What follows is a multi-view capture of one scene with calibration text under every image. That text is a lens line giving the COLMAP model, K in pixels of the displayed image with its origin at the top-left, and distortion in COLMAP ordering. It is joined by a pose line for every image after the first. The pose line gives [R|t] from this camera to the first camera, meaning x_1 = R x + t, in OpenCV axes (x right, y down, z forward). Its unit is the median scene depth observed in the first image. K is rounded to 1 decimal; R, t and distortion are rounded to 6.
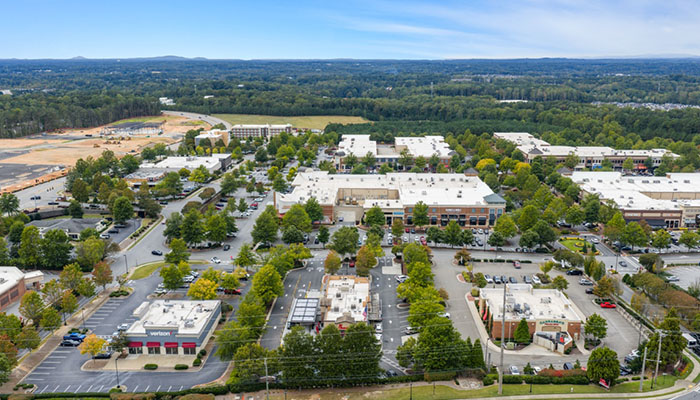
lens RADIAL K [[610.9, 0, 356.3], [0, 610.9, 201.3], [0, 0, 1]] dist [0.002257, -0.012506]
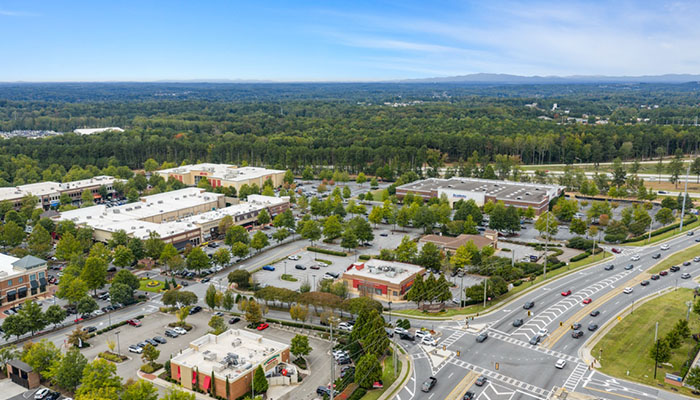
lens RADIAL K [[610.9, 0, 356.3], [0, 610.9, 201.3], [0, 0, 1]] dist [0.002257, -0.012506]
pose [[0.482368, -0.169323, 0.859448, -0.214911], [0.201688, 0.976248, 0.079136, -0.051362], [-0.852434, 0.135168, 0.505061, 0.184070]]
